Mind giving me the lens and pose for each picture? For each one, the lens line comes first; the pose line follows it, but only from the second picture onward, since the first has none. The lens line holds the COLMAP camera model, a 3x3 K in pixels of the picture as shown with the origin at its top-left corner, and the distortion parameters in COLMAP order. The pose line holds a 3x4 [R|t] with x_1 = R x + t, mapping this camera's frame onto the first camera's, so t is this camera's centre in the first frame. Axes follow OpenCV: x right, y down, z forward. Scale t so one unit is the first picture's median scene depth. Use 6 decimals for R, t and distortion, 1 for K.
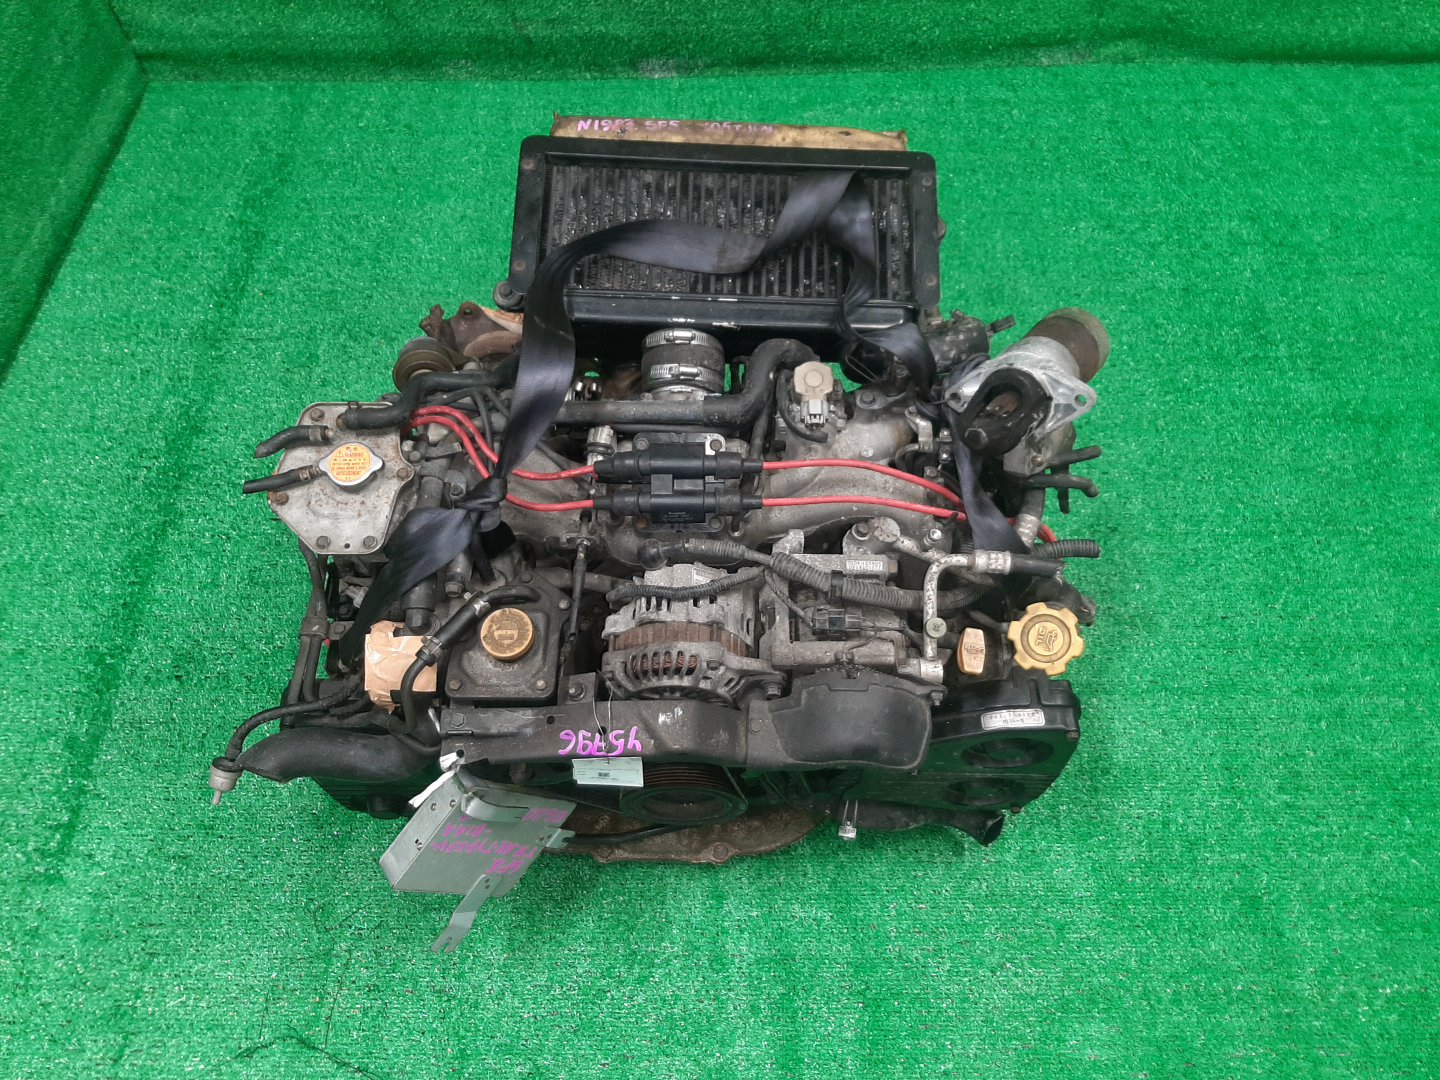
lens RADIAL K [[1127.1, 0, 720.0], [0, 1127.1, 540.0], [0, 0, 1]] dist [0.077790, -0.127728]
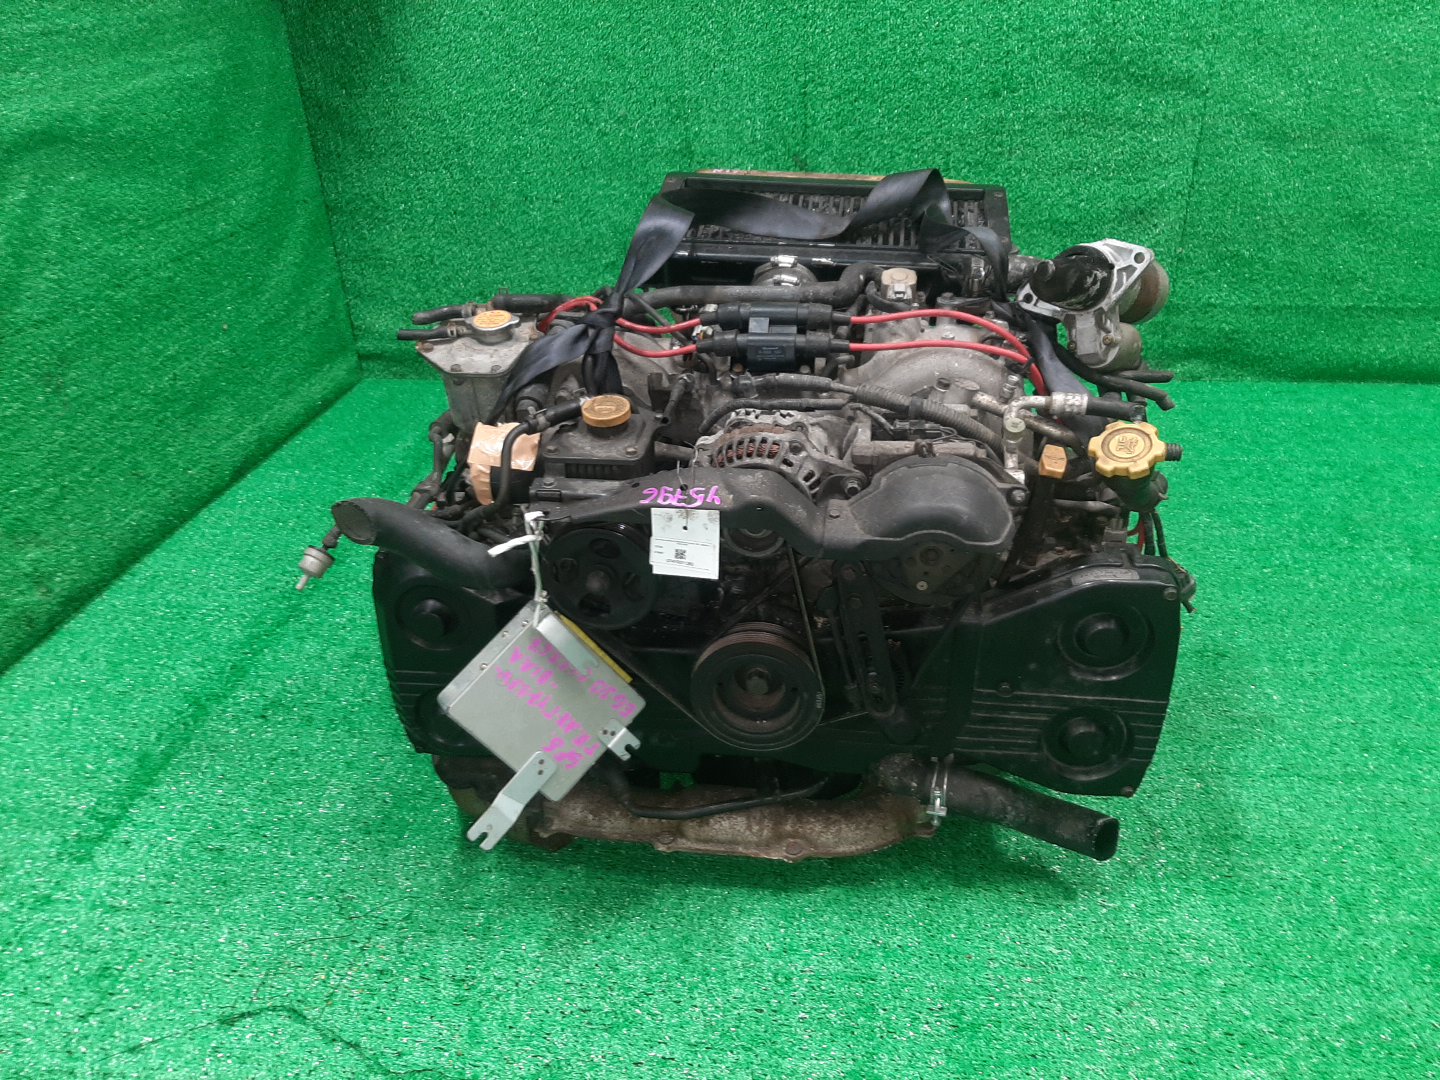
lens RADIAL K [[1127.1, 0, 720.0], [0, 1127.1, 540.0], [0, 0, 1]] dist [0.077790, -0.127728]
pose [[0.993128, 0.041217, -0.109539, 0.040564], [-0.089729, 0.869052, -0.486515, 0.670960], [0.075142, 0.493000, 0.866778, 0.131640]]
